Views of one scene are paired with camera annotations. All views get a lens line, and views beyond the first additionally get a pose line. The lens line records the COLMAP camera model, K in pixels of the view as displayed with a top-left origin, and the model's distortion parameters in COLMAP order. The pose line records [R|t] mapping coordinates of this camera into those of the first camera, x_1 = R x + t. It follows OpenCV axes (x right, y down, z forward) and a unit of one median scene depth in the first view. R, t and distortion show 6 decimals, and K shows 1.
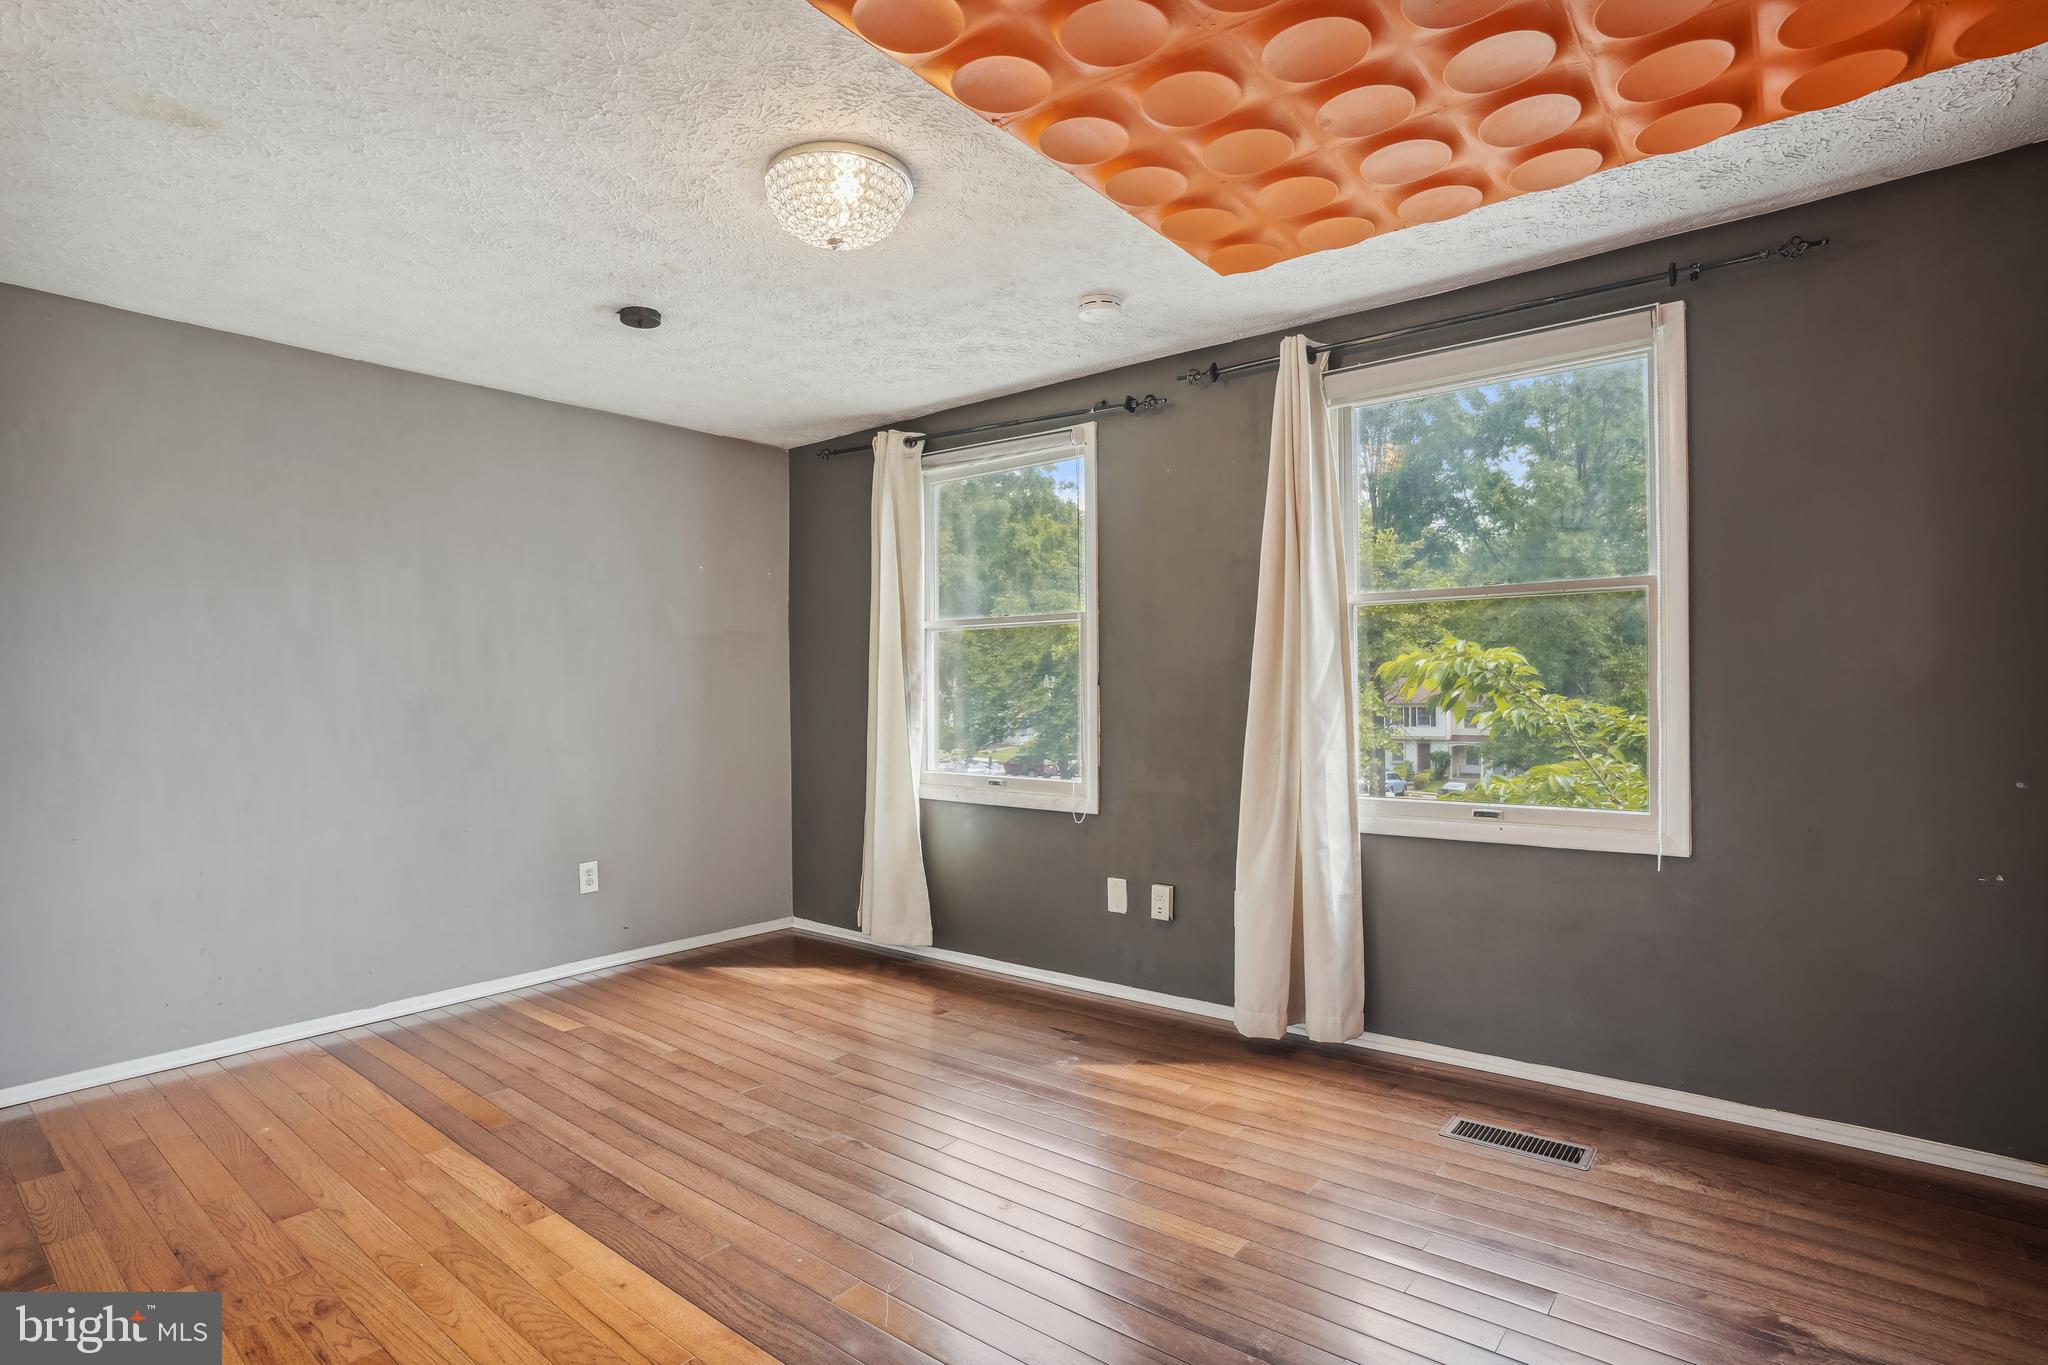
lens RADIAL K [[1028.9, 0, 1030.6], [0, 1028.9, 669.7], [0, 0, 1]] dist [-0.067119, 0.035268]
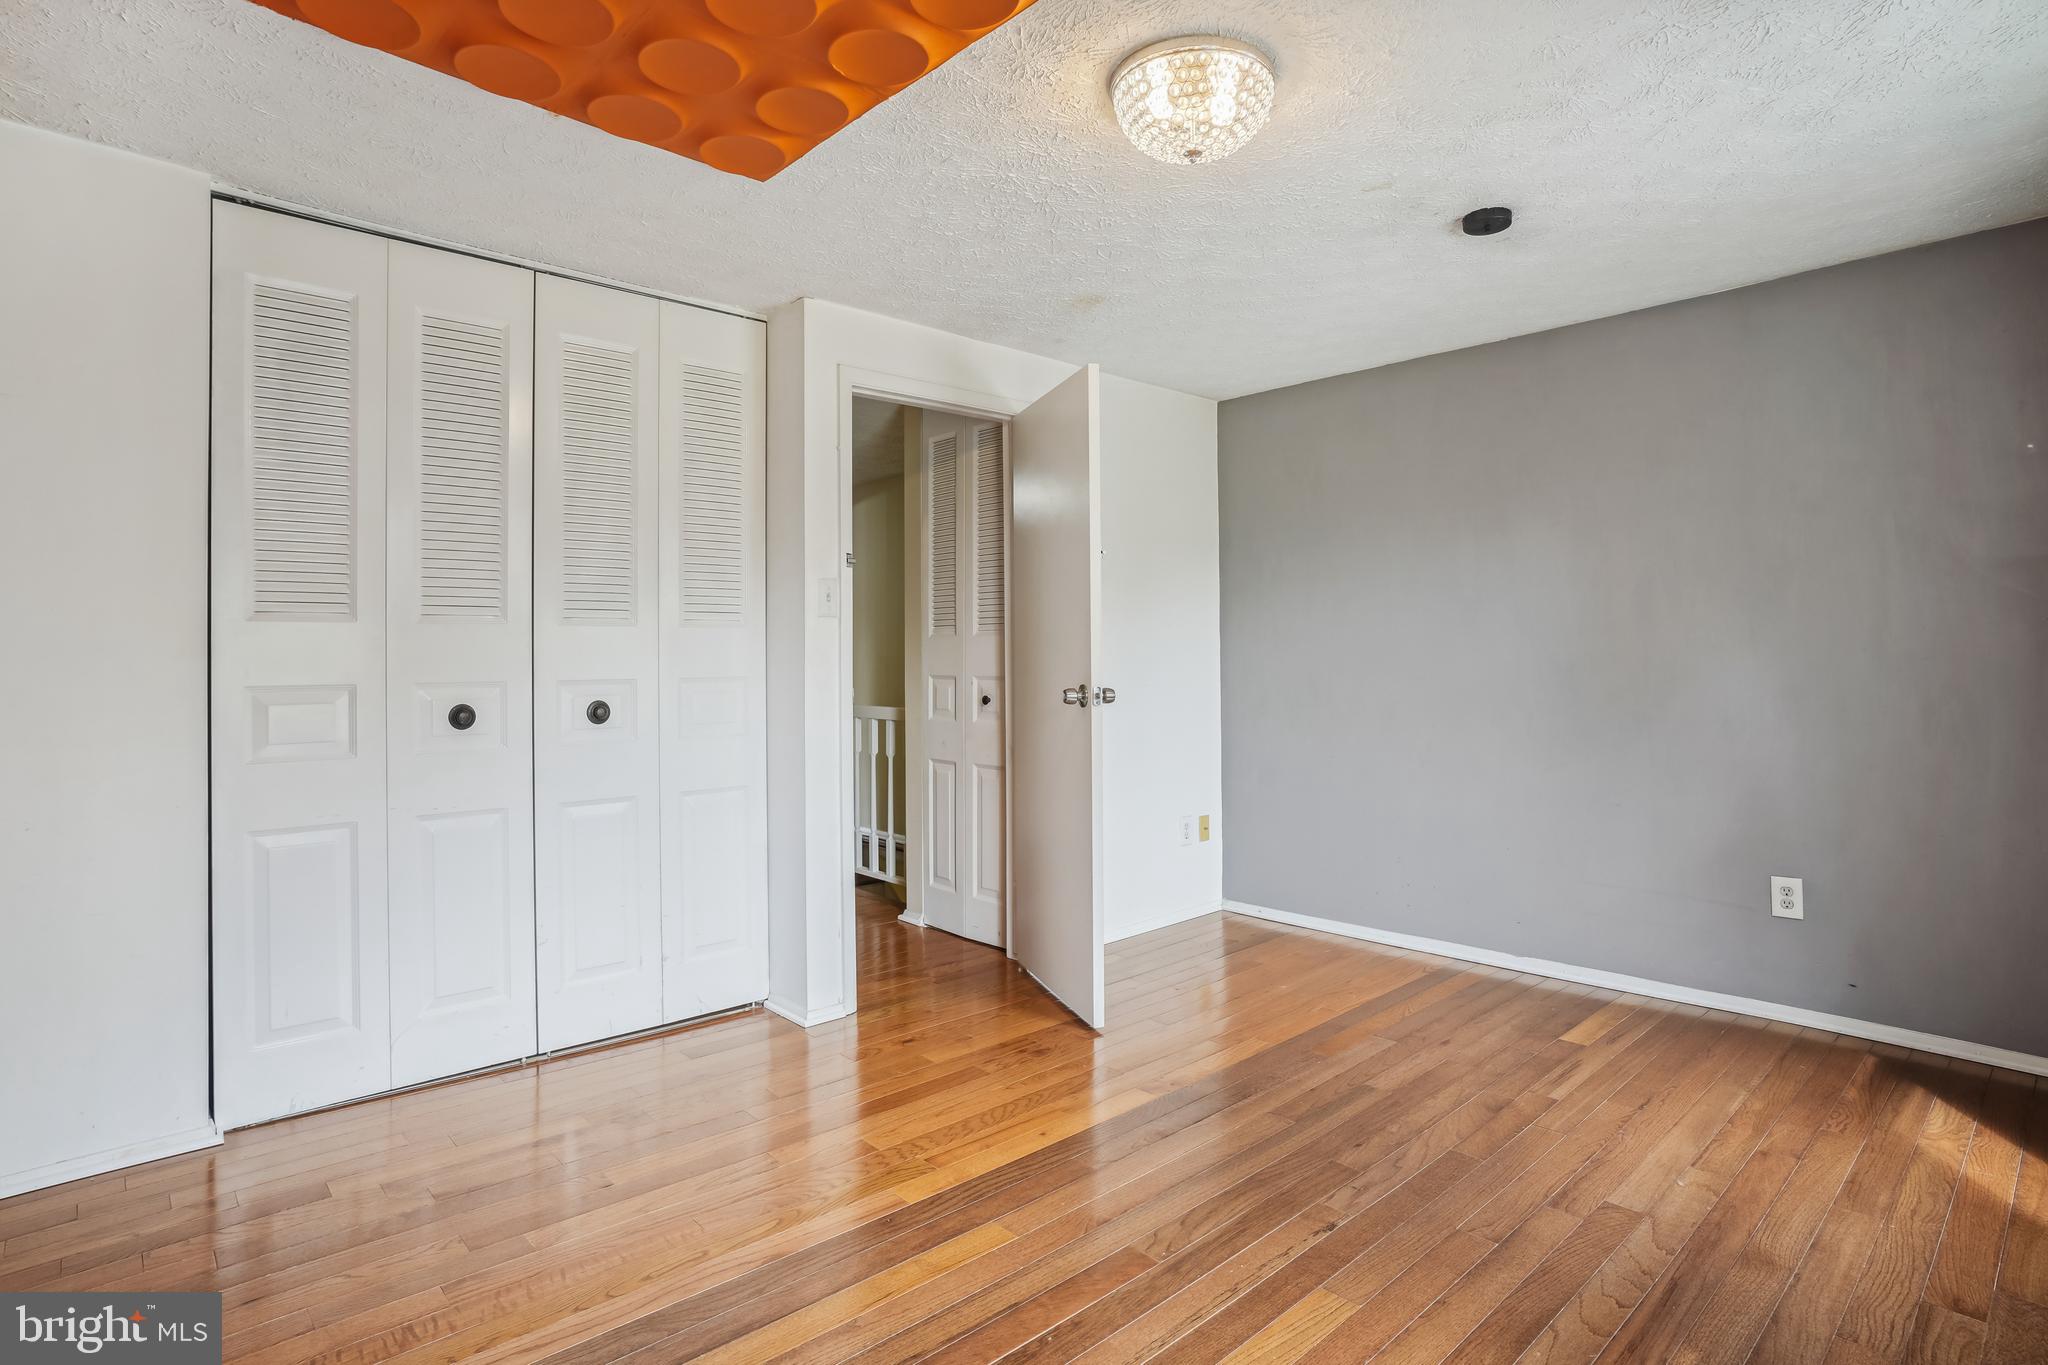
lens RADIAL K [[1043.9, 0, 1020.0], [0, 1043.9, 628.9], [0, 0, 1]] dist [0.001024, 0.000276]
pose [[-0.144186, -0.017747, -0.989392, 0.521485], [0.029627, 0.999314, -0.022243, 0.005672], [0.989107, -0.032520, -0.143561, 0.681268]]
